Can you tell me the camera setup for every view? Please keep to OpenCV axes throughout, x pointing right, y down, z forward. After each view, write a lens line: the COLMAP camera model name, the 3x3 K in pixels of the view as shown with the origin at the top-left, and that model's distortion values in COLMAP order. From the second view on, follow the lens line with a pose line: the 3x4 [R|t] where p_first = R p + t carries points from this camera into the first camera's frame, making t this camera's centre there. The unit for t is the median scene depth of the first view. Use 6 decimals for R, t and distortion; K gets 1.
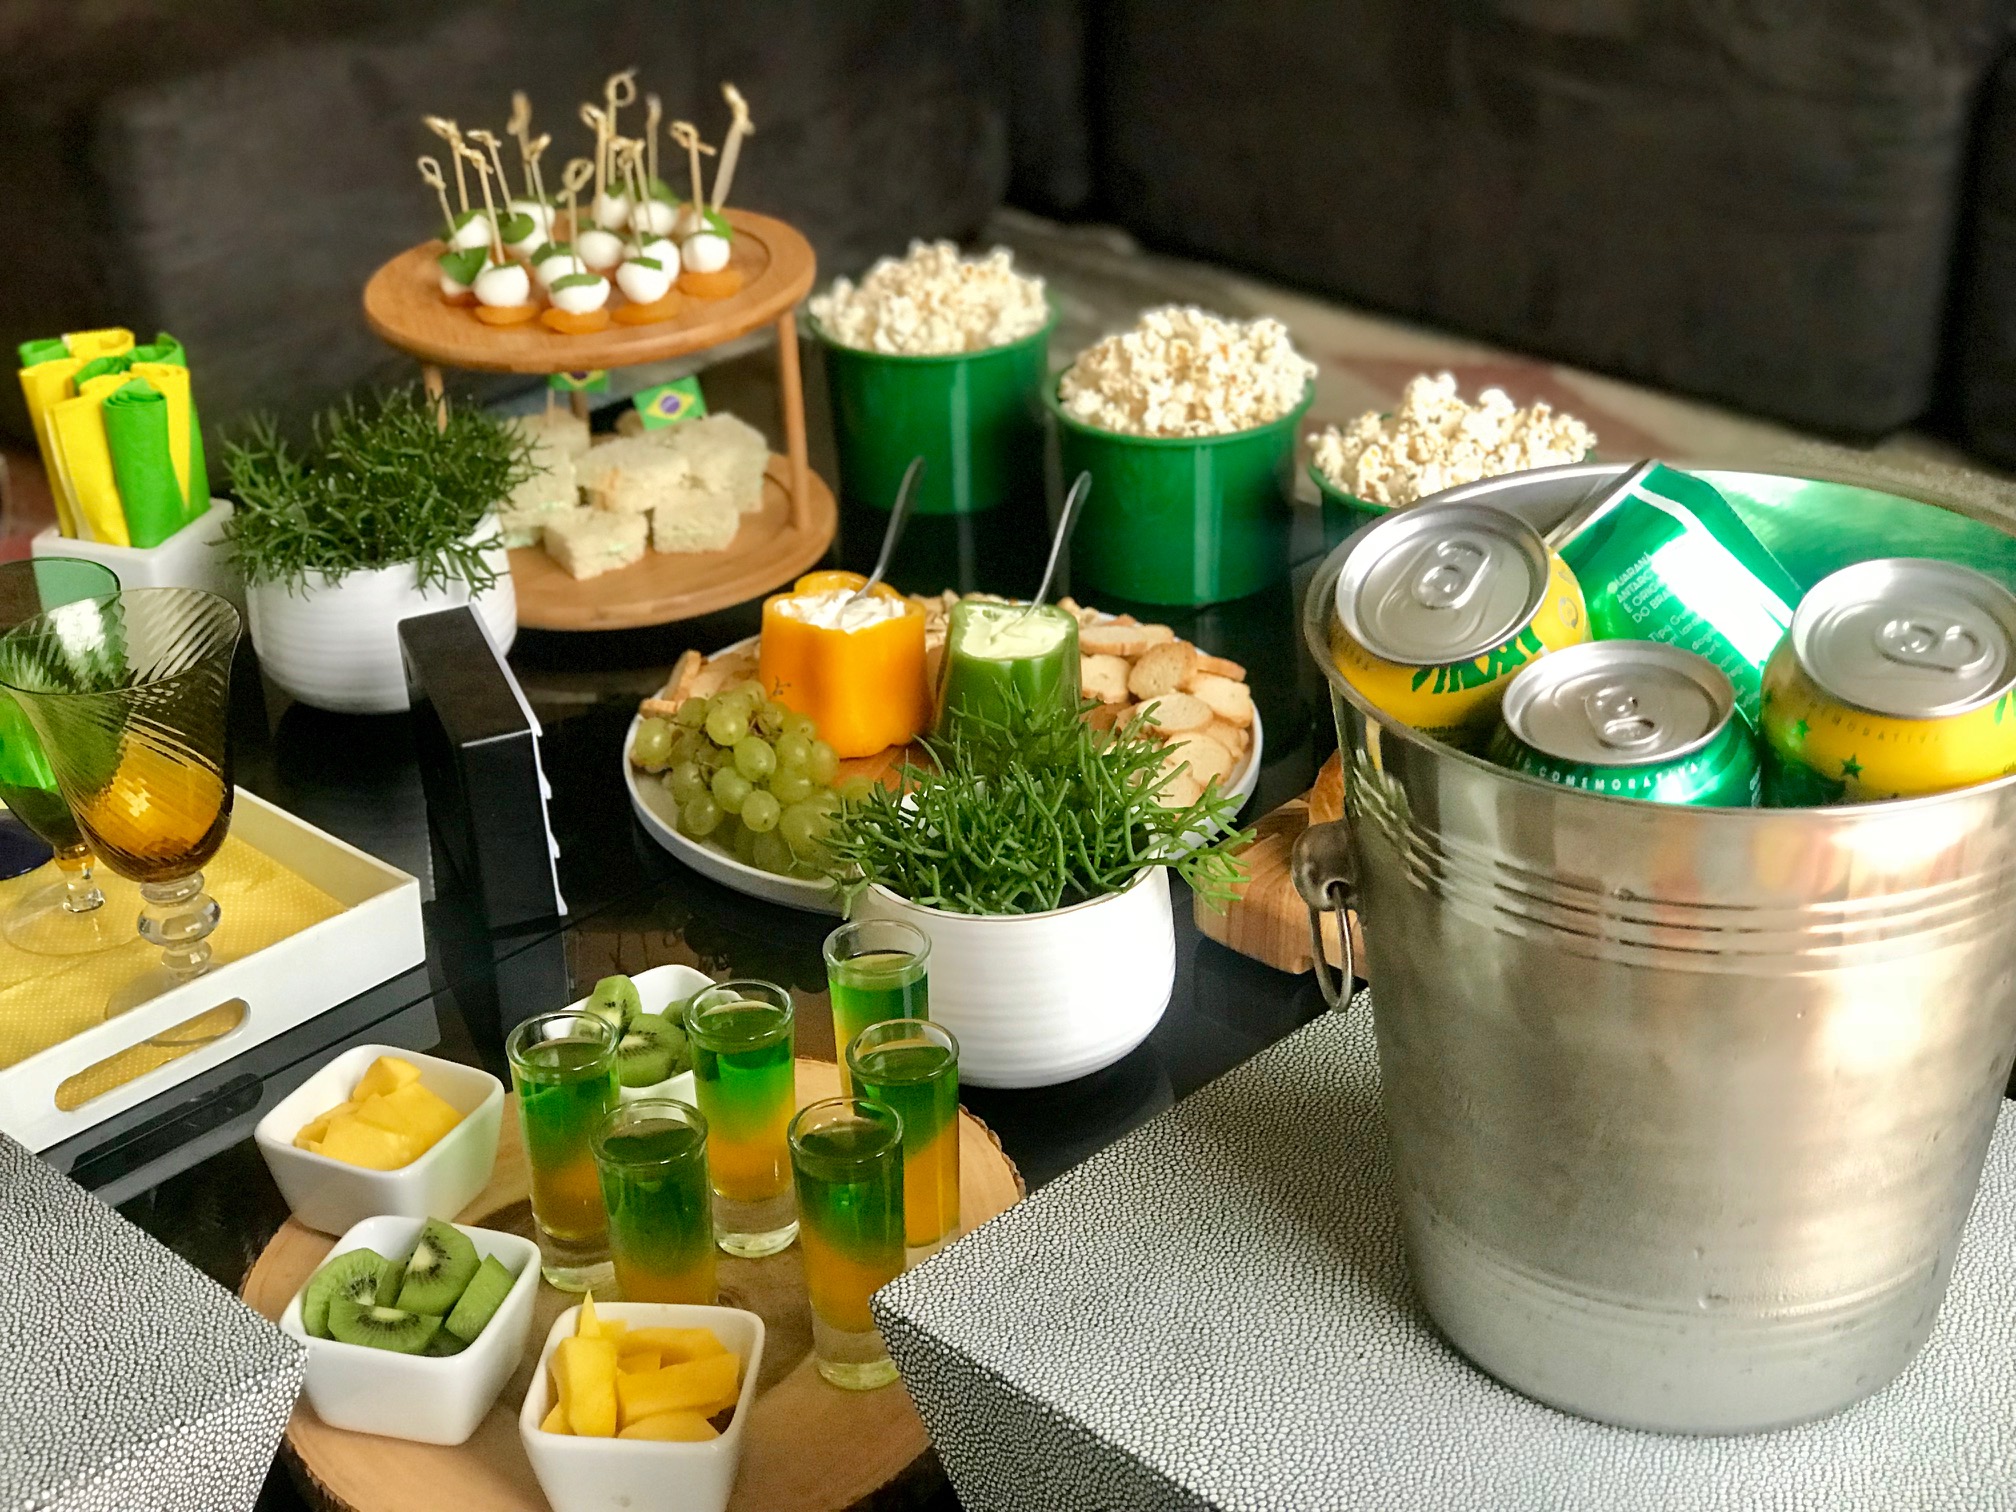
lens RADIAL K [[3344.4, 0, 998.9], [0, 3344.4, 759.6], [0, 0, 1]] dist [0.059982, 0.000000]
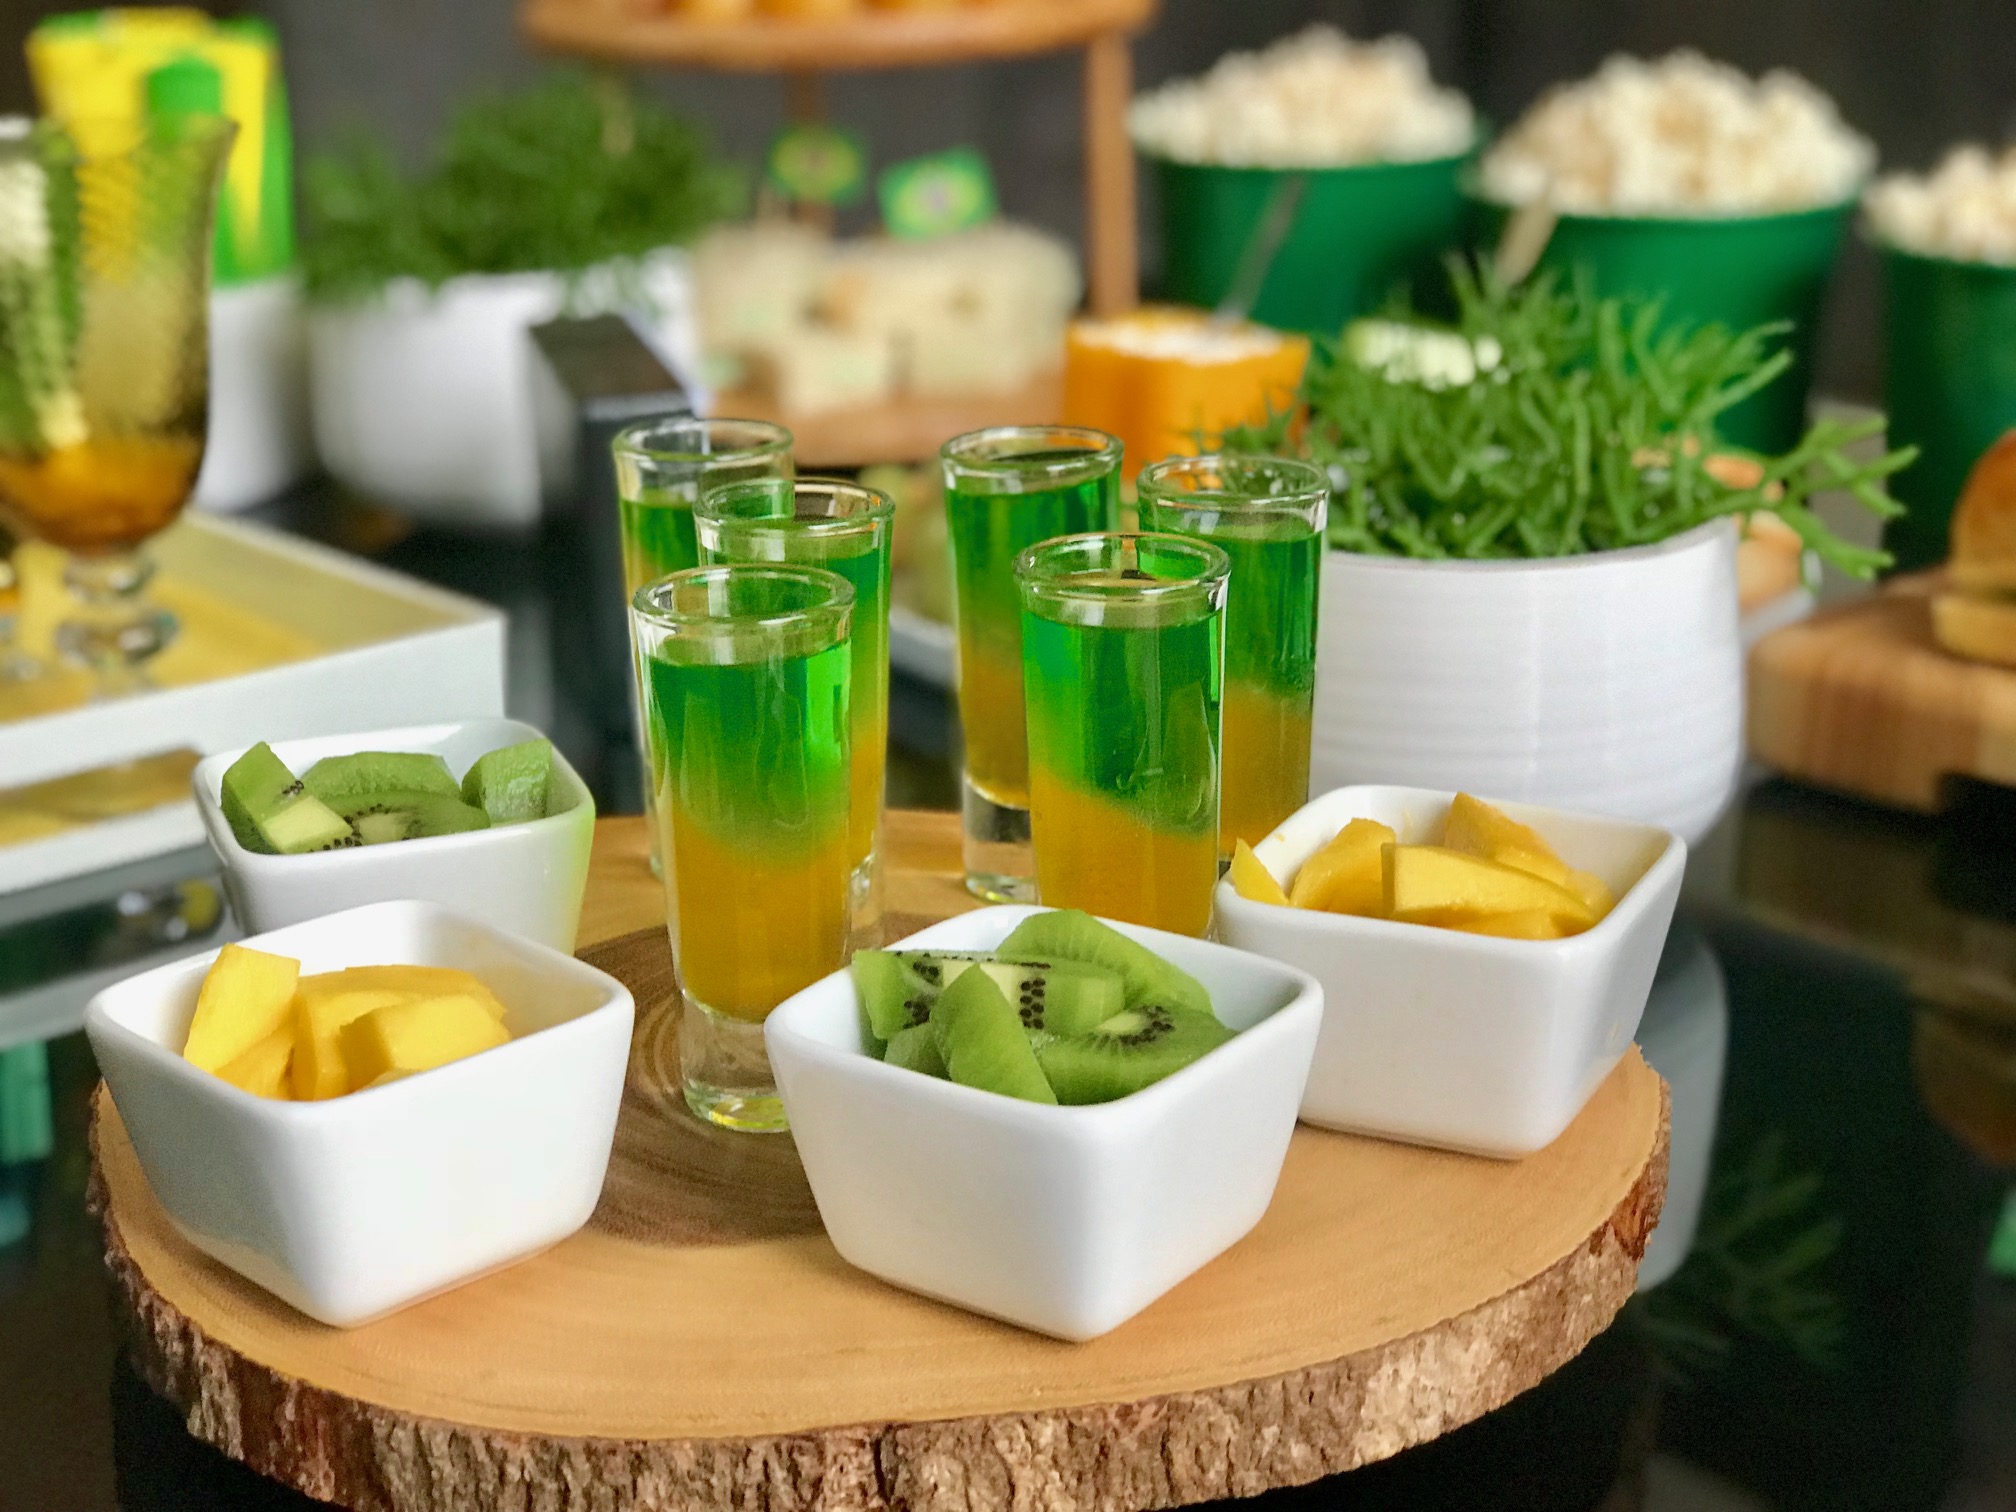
lens RADIAL K [[3344.4, 0, 999.8], [0, 3344.4, 758.6], [0, 0, 1]] dist [0.059982, 0.000000]
pose [[0.996074, 0.046869, -0.075096, -0.034744], [-0.058965, 0.984031, -0.167949, 0.181256], [0.066025, 0.171717, 0.982931, 0.434650]]
